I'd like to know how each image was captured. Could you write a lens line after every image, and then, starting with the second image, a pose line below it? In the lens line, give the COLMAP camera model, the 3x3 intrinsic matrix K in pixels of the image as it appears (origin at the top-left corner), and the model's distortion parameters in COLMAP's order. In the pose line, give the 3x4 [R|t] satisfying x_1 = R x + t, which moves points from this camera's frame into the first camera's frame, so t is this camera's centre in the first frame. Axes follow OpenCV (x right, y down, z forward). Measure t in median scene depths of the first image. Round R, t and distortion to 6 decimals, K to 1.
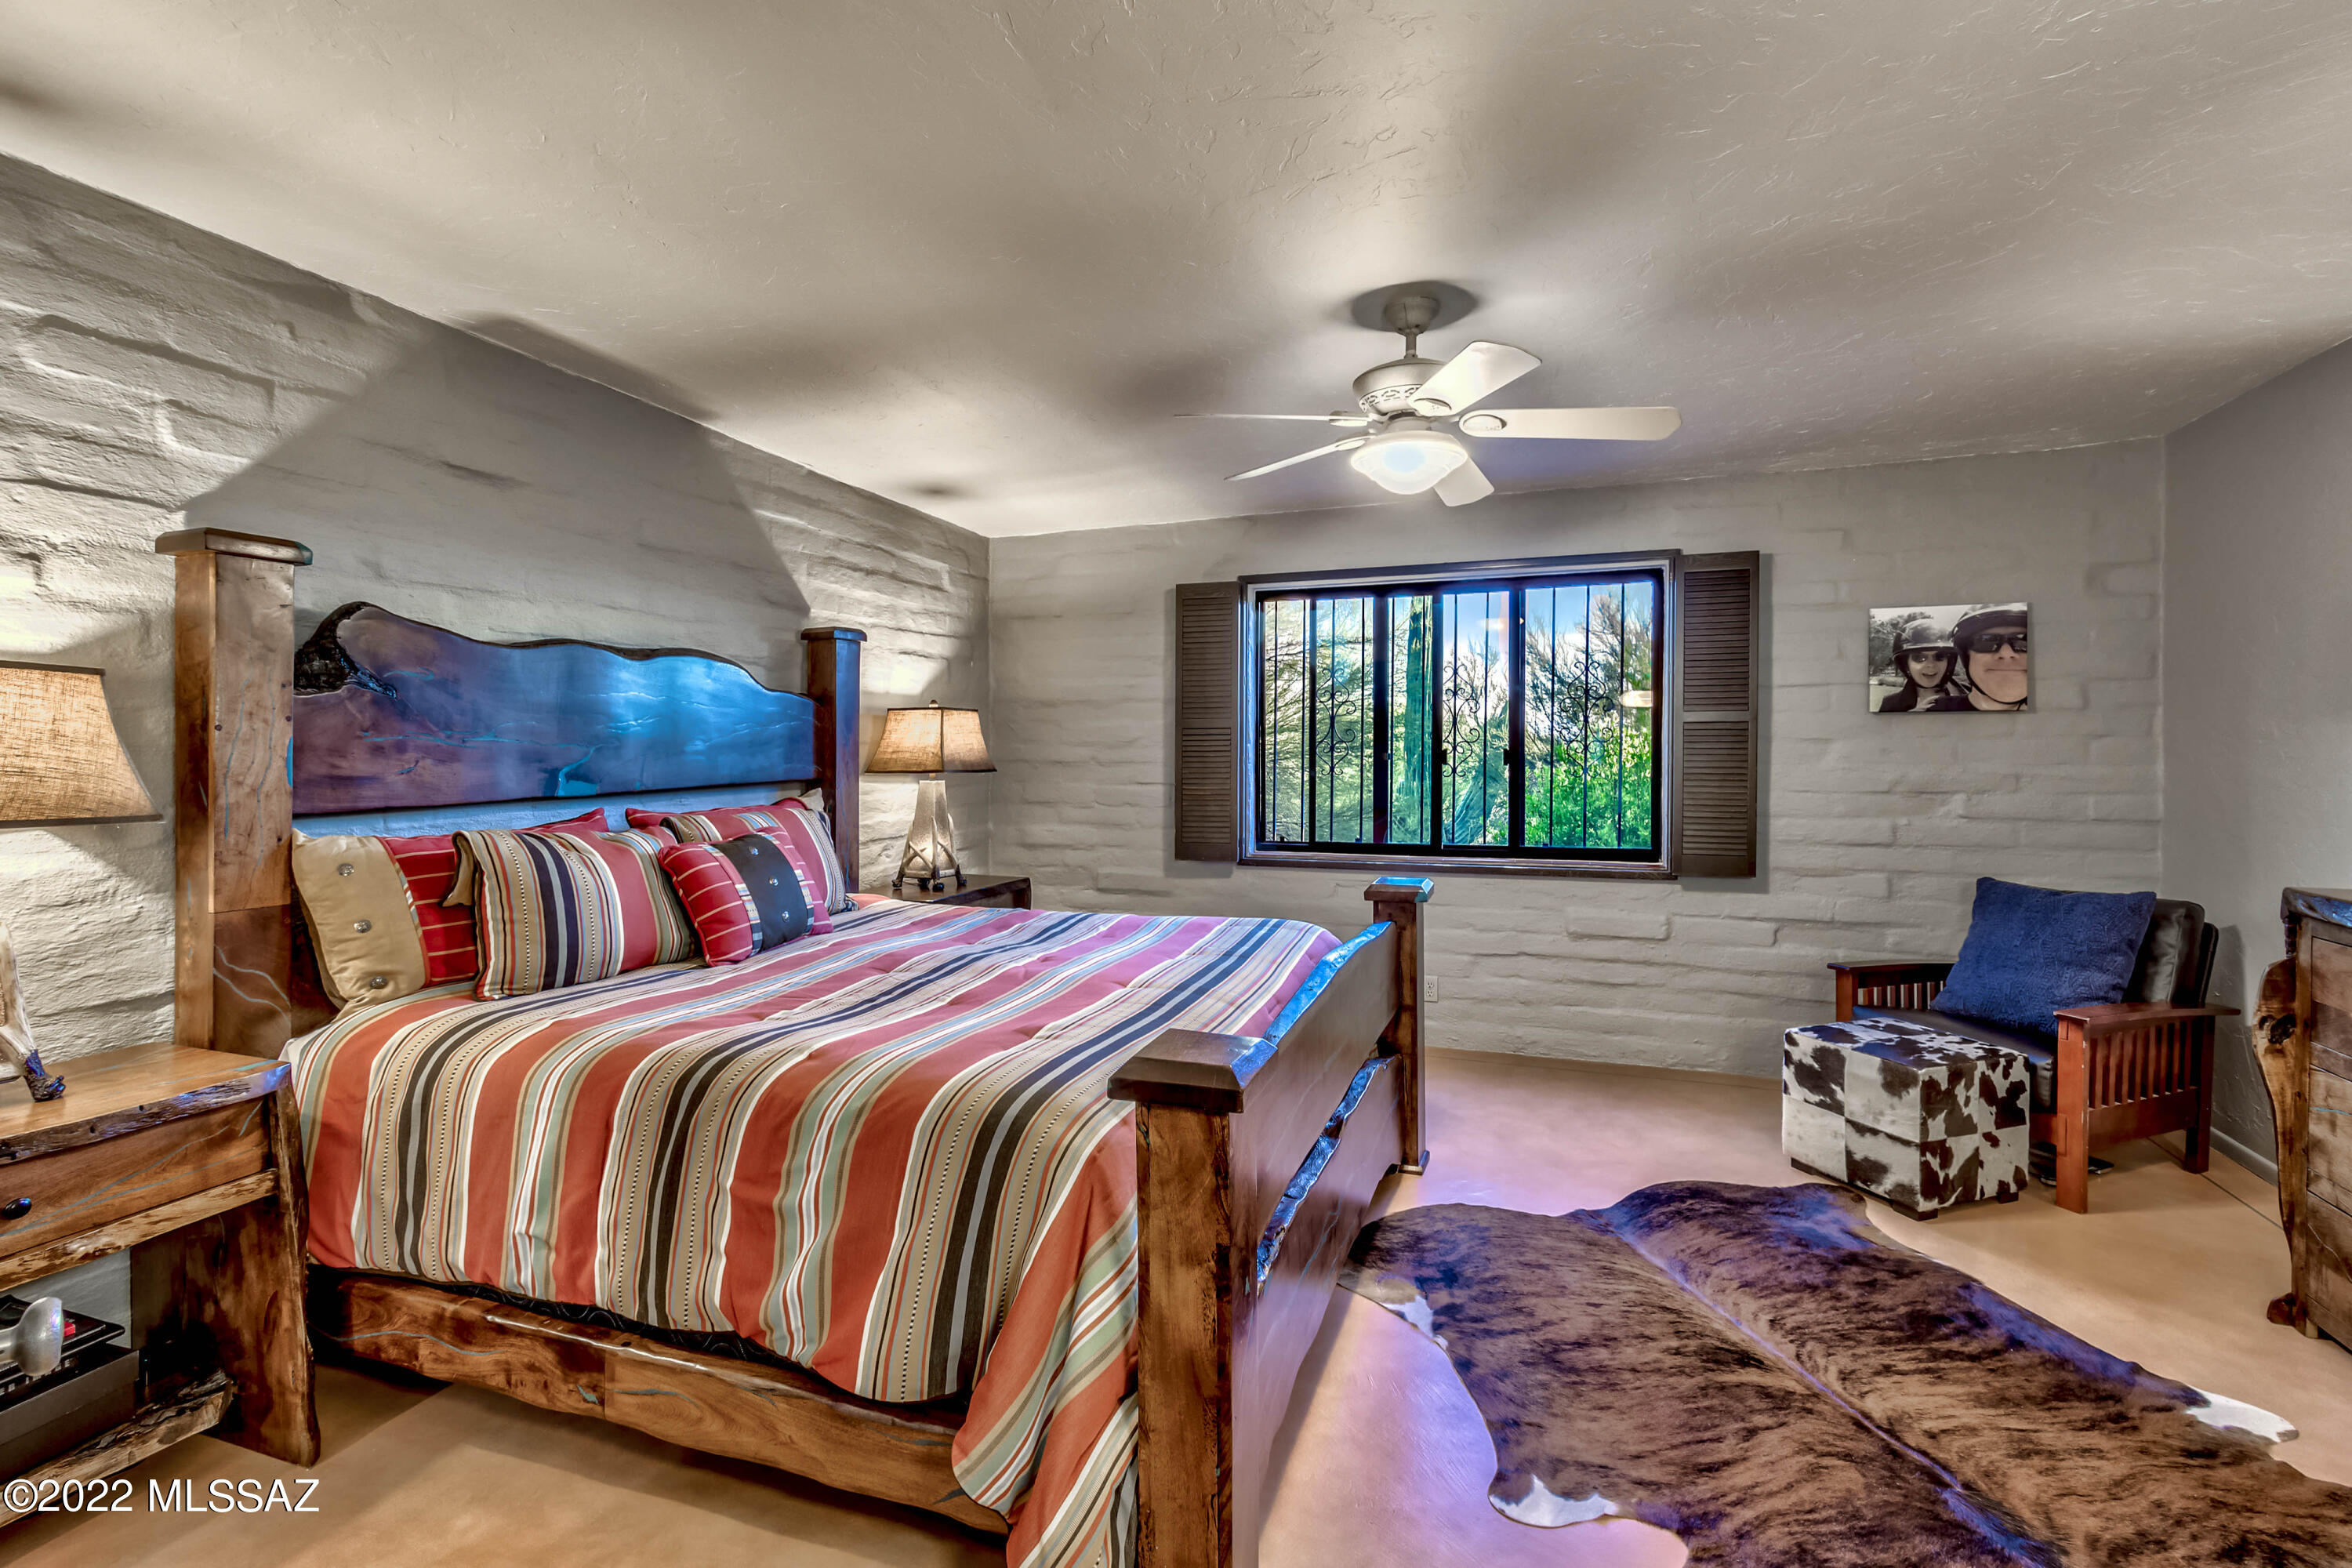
lens RADIAL K [[1038.4, 0, 1183.3], [0, 1038.4, 765.7], [0, 0, 1]] dist [0.004045, -0.000728]
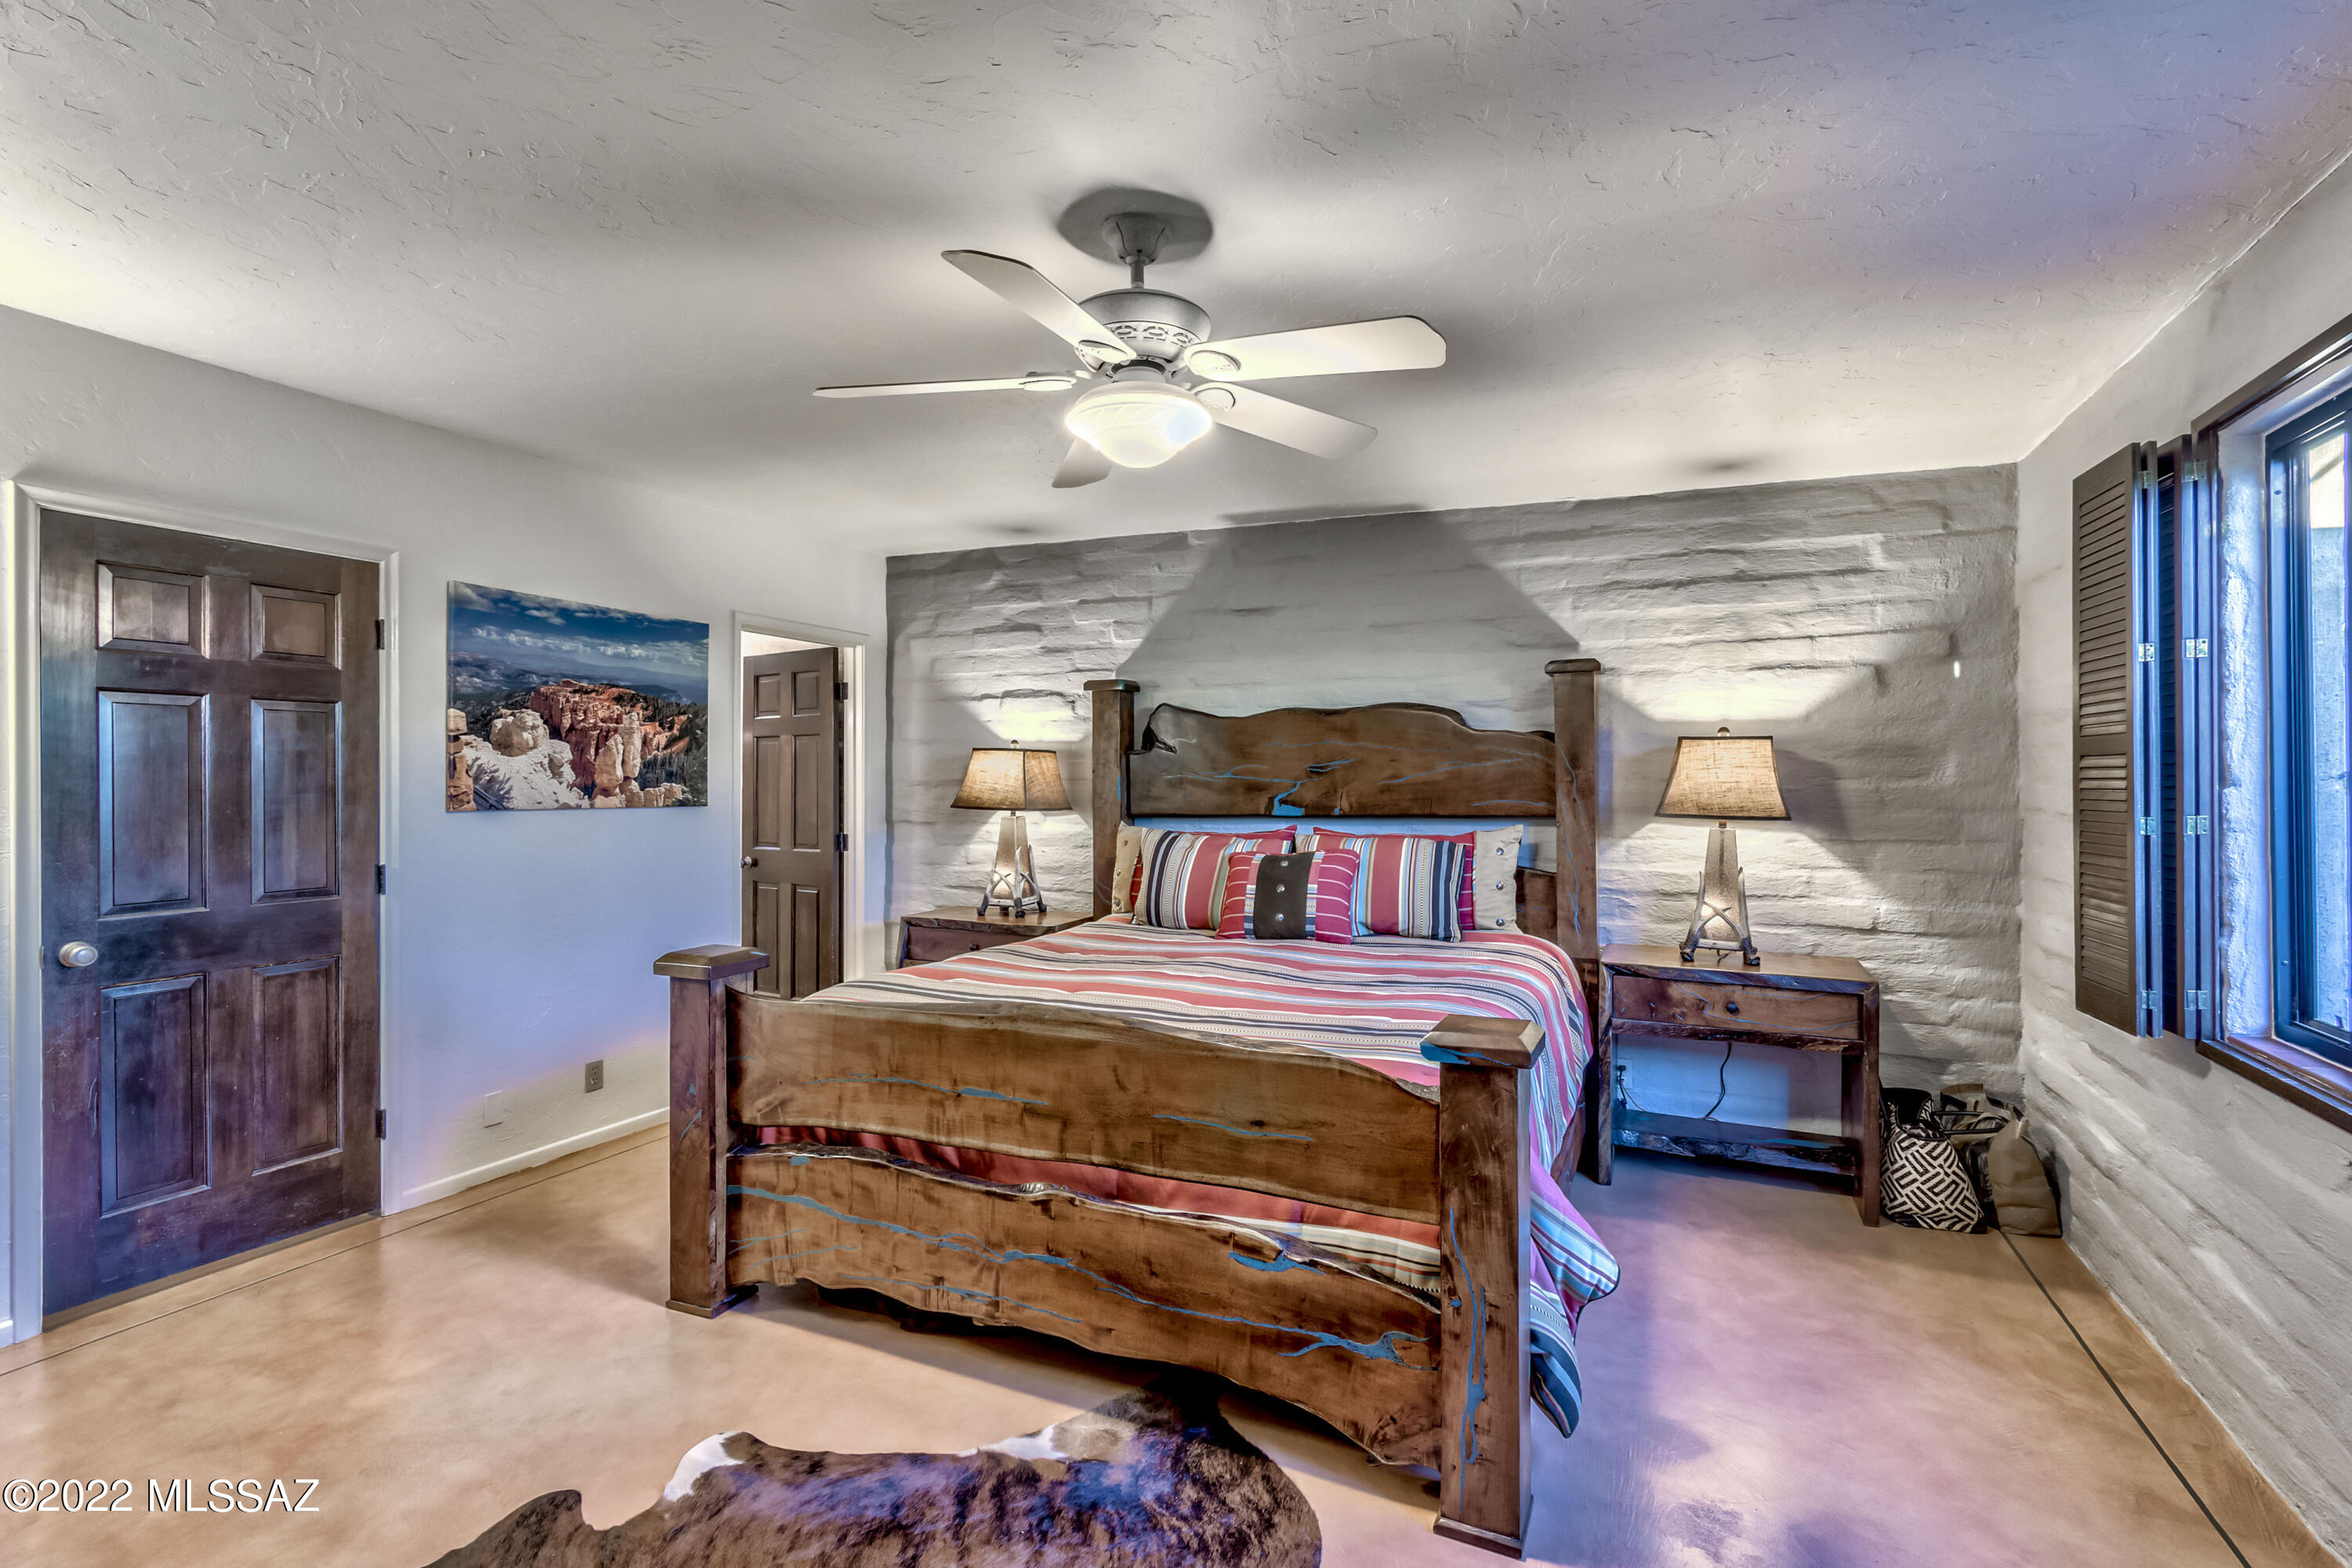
lens RADIAL K [[1038.4, 0, 1183.6], [0, 1038.4, 777.1], [0, 0, 1]] dist [0.004045, -0.000728]
pose [[-0.063609, 0.000377, -0.997975, 0.971277], [-0.024293, 0.999703, 0.001926, -0.026928], [0.997679, 0.024367, -0.063581, 1.059549]]
